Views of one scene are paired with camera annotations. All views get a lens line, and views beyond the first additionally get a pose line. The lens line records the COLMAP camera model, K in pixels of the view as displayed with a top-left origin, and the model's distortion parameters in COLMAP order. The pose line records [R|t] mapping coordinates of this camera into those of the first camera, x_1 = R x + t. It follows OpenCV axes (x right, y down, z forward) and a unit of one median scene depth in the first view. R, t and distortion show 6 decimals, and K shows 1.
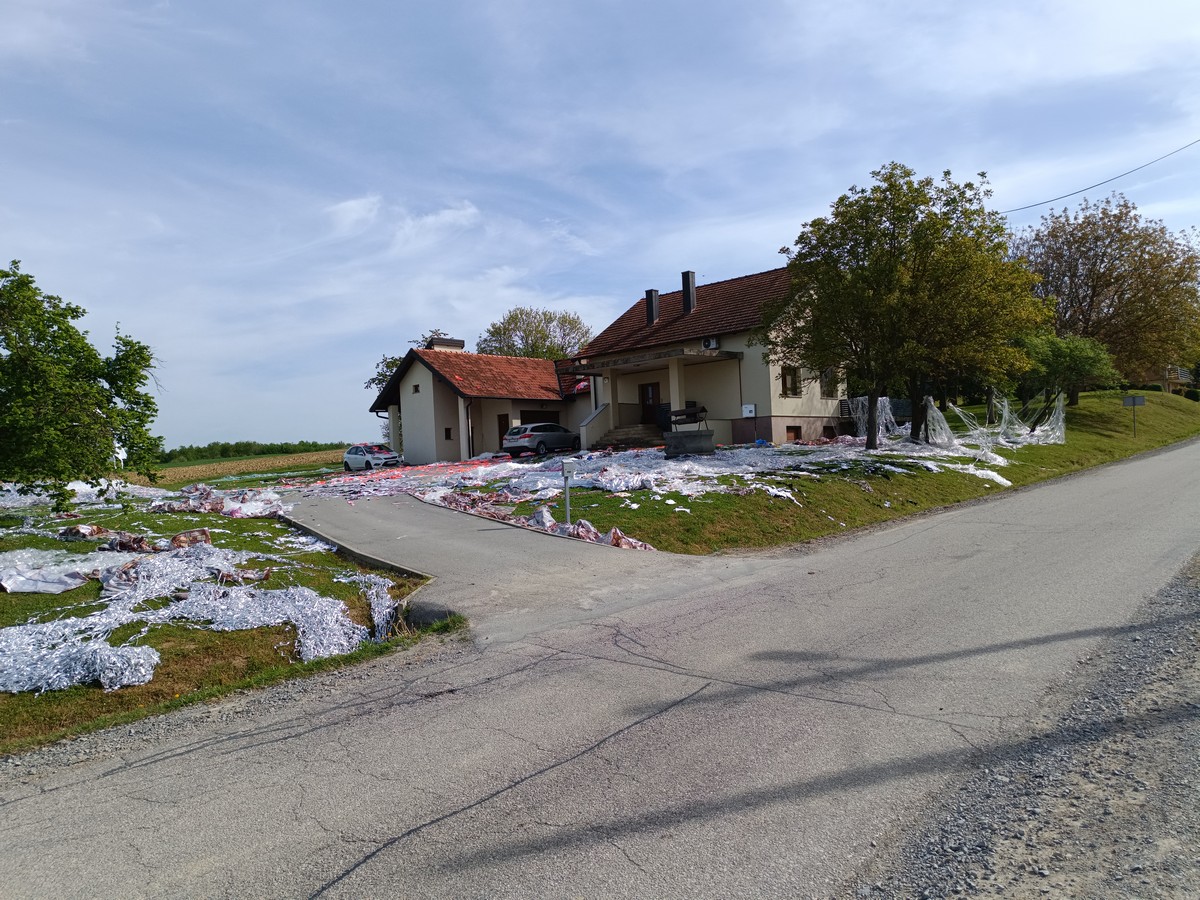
lens RADIAL K [[808.6, 0, 607.2], [0, 808.6, 467.8], [0, 0, 1]] dist [0.025467, -0.019005]
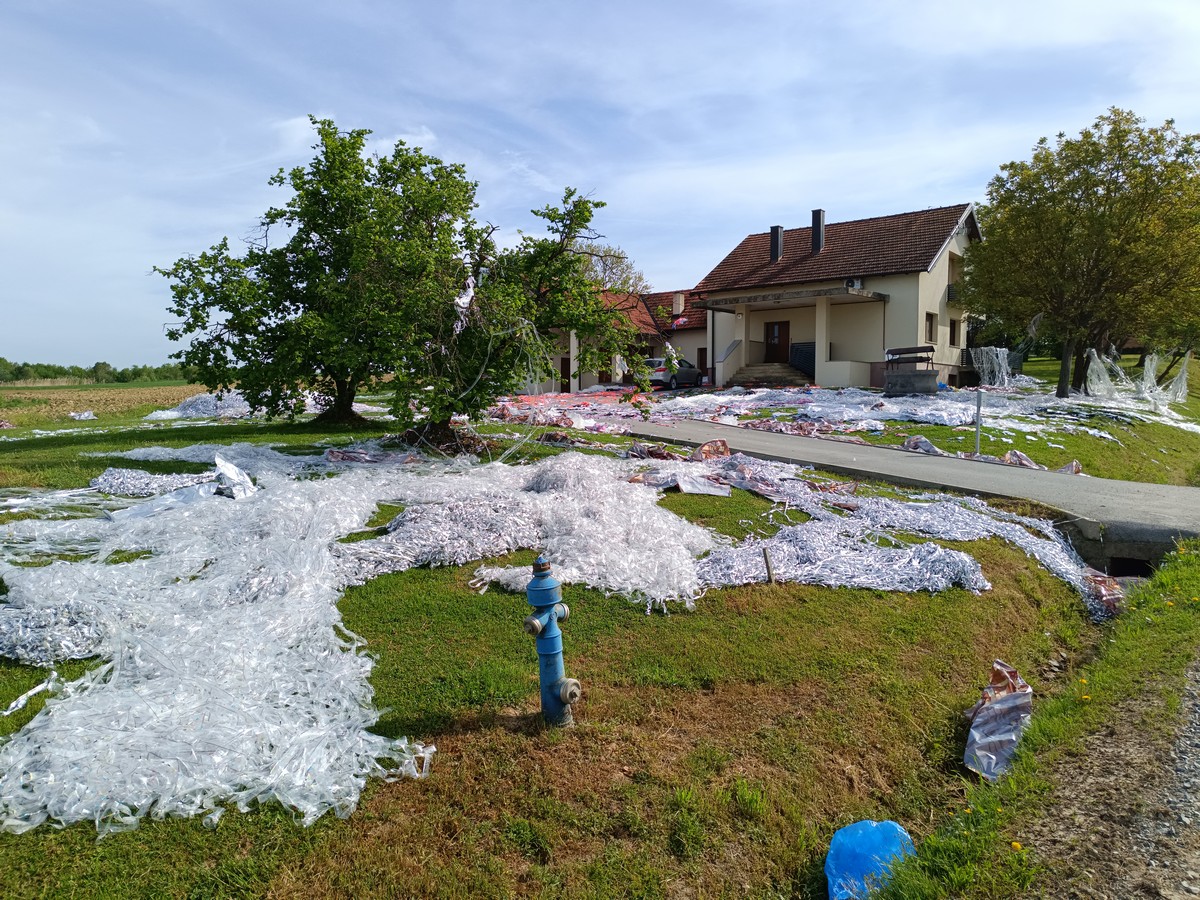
lens RADIAL K [[808.6, 0, 603.0], [0, 808.6, 450.7], [0, 0, 1]] dist [0.025467, -0.019005]
pose [[0.997053, 0.043145, 0.063426, -0.110059], [-0.046255, 0.997756, 0.048408, 0.007225], [-0.061195, -0.051199, 0.996812, 0.011030]]
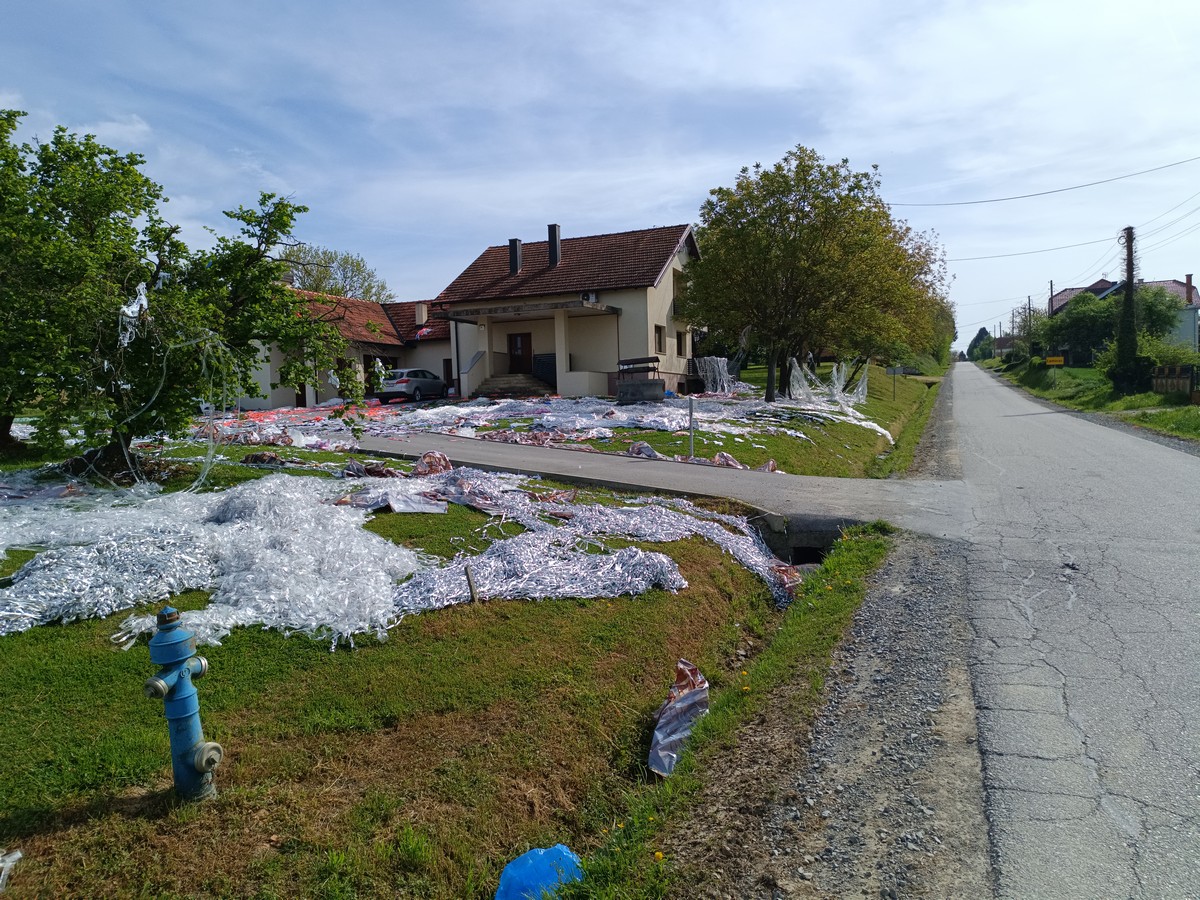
lens RADIAL K [[808.6, 0, 593.9], [0, 808.6, 443.7], [0, 0, 1]] dist [0.025467, -0.019005]
pose [[0.940192, 0.007499, 0.340563, -0.102773], [-0.014625, 0.999724, 0.018360, 0.006446], [-0.340331, -0.022242, 0.940043, 0.012601]]
